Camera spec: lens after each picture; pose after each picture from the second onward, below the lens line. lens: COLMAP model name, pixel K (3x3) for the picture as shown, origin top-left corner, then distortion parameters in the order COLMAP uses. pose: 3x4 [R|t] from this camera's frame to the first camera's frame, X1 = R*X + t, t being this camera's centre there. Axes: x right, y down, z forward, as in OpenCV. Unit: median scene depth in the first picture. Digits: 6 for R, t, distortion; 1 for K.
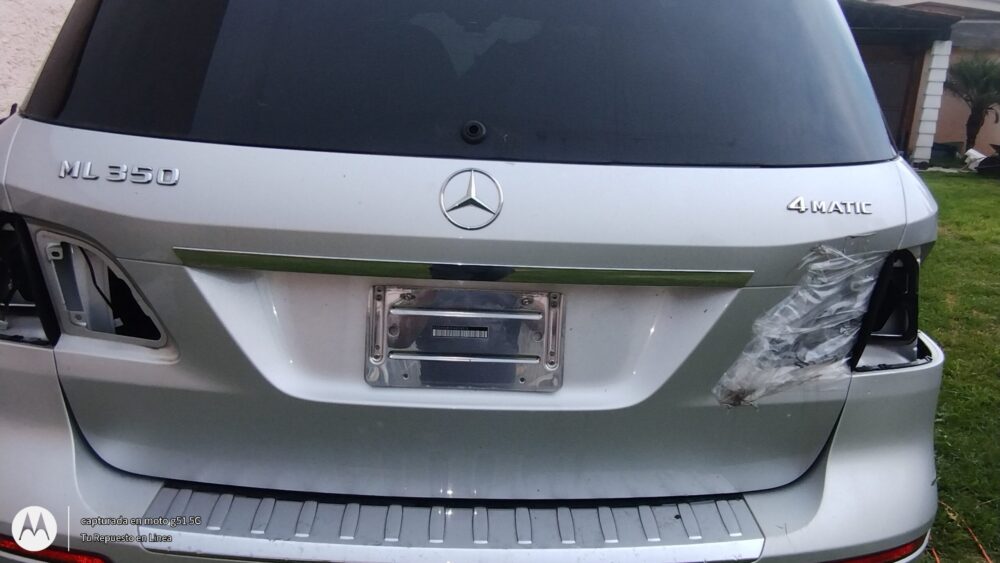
lens RADIAL K [[733.8, 0, 499.7], [0, 733.8, 285.2], [0, 0, 1]] dist [-0.003688, -0.006659]
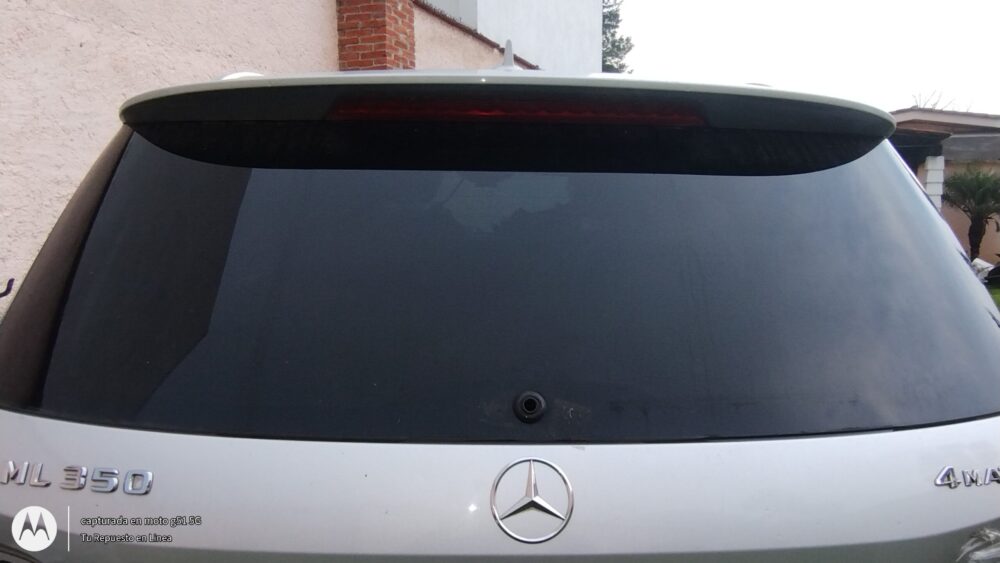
lens RADIAL K [[732.2, 0, 500.0], [0, 732.2, 281.5], [0, 0, 1]] dist [-0.008338, -0.004550]
pose [[0.999262, -0.038201, -0.004026, -0.053771], [0.037025, 0.985775, -0.163944, -0.194945], [0.010231, 0.163674, 0.986461, 0.187618]]
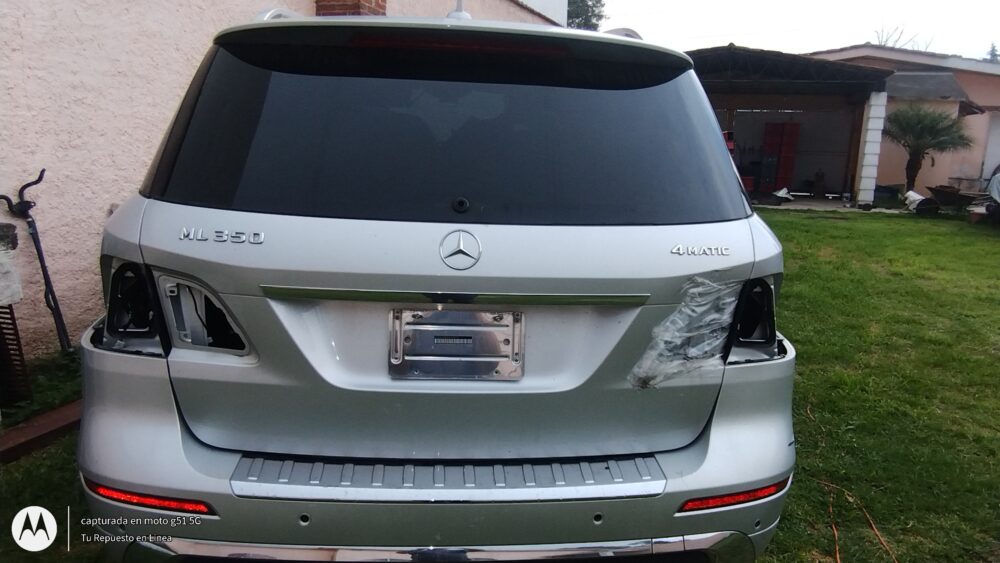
lens RADIAL K [[733.8, 0, 499.7], [0, 733.8, 285.2], [0, 0, 1]] dist [-0.003688, -0.006659]
pose [[0.999034, -0.017890, 0.040142, -0.017707], [0.020283, 0.997992, -0.060013, 0.042719], [-0.038987, 0.060769, 0.997390, -0.451144]]
